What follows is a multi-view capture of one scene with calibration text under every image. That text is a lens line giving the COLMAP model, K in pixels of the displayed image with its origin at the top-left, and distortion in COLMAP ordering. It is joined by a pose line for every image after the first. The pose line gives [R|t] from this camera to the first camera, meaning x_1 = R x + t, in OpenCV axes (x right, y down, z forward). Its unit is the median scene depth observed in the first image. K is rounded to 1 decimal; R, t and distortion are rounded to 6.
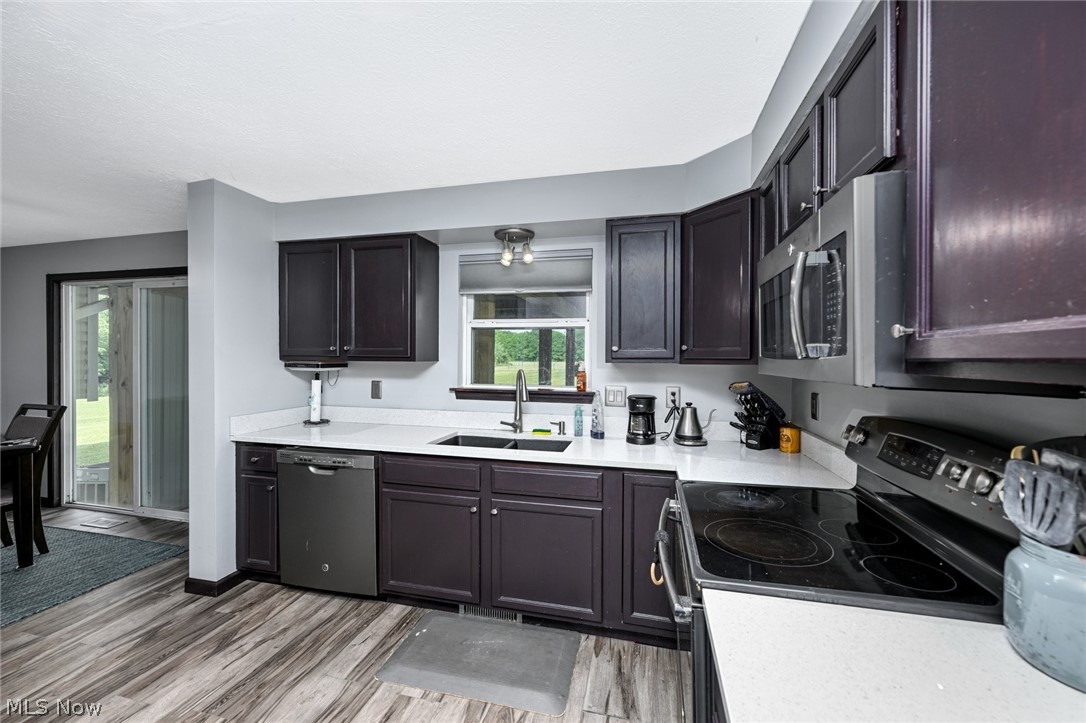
lens RADIAL K [[437.4, 0, 543.0], [0, 437.4, 361.5], [0, 0, 1]] dist [0.005181, 0.000025]
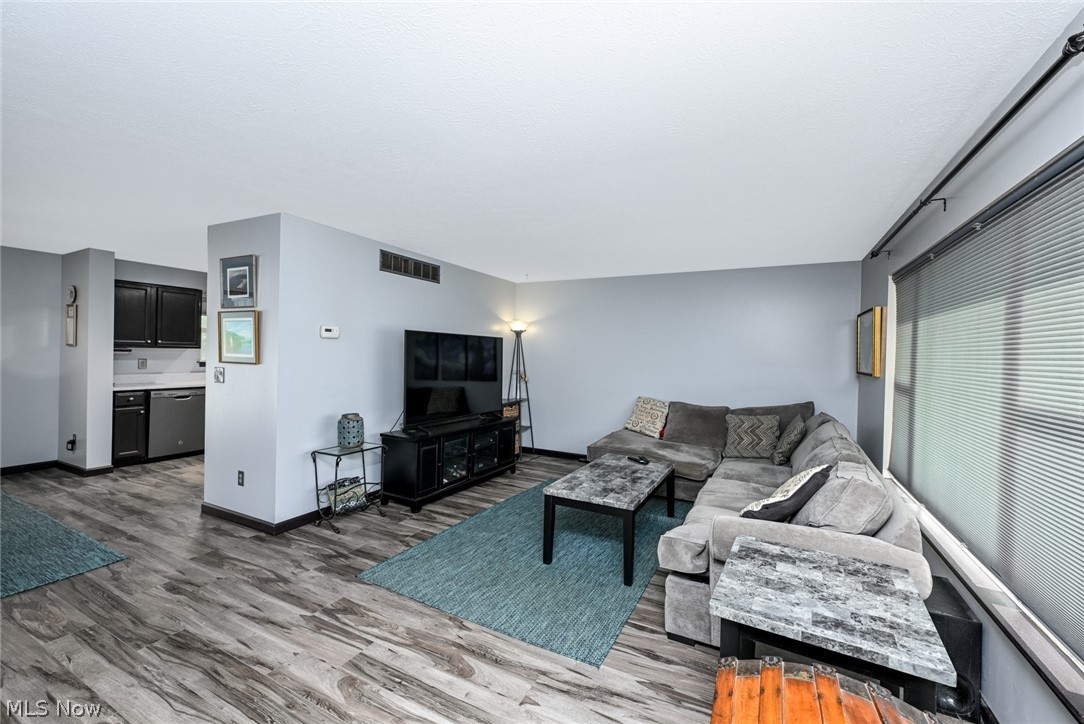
lens RADIAL K [[436.6, 0, 542.0], [0, 436.6, 362.0], [0, 0, 1]] dist [0.005181, 0.000025]
pose [[0.231984, -0.016121, 0.972586, -2.337129], [-0.014431, 0.999696, 0.020012, -0.006228], [-0.972613, -0.018677, 0.231681, -1.339689]]
